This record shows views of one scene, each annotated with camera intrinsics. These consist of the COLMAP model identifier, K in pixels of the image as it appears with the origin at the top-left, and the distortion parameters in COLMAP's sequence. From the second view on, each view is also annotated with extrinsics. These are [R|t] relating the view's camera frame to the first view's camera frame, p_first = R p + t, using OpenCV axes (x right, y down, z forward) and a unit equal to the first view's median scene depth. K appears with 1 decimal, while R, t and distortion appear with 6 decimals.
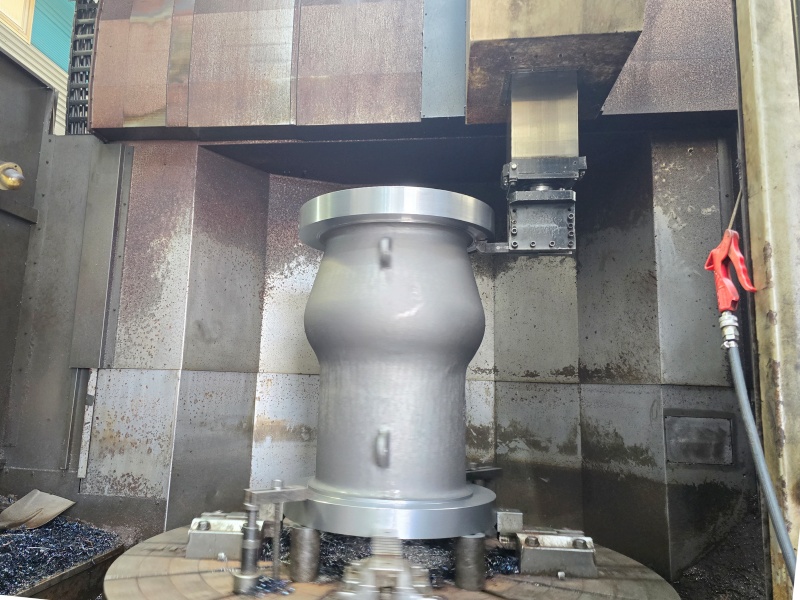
lens RADIAL K [[526.9, 0, 395.5], [0, 526.9, 295.6], [0, 0, 1]] dist [0.067013, -0.052574]
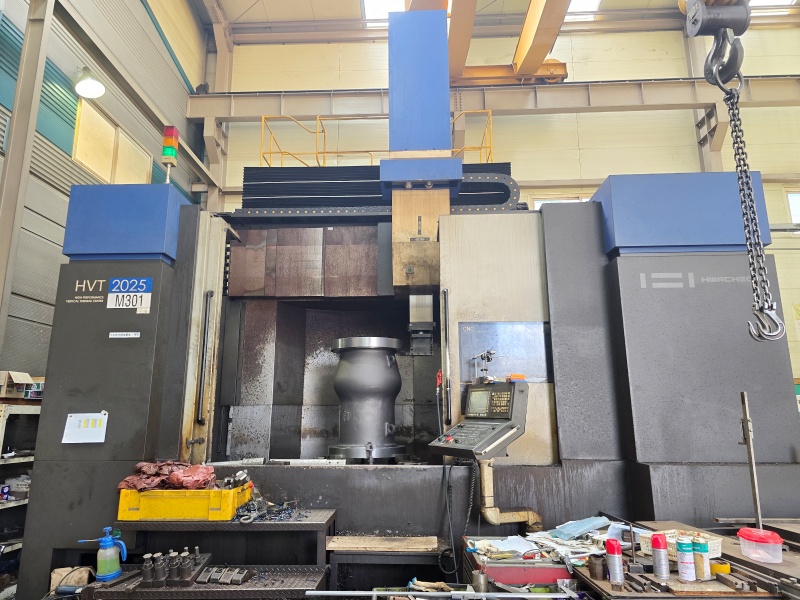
lens RADIAL K [[531.6, 0, 412.4], [0, 531.6, 287.7], [0, 0, 1]] dist [0.075627, -0.053701]
pose [[0.995433, -0.013493, 0.094499, -0.020290], [0.019469, 0.997848, -0.062607, -0.195677], [-0.093451, 0.064161, 0.993554, -1.298046]]
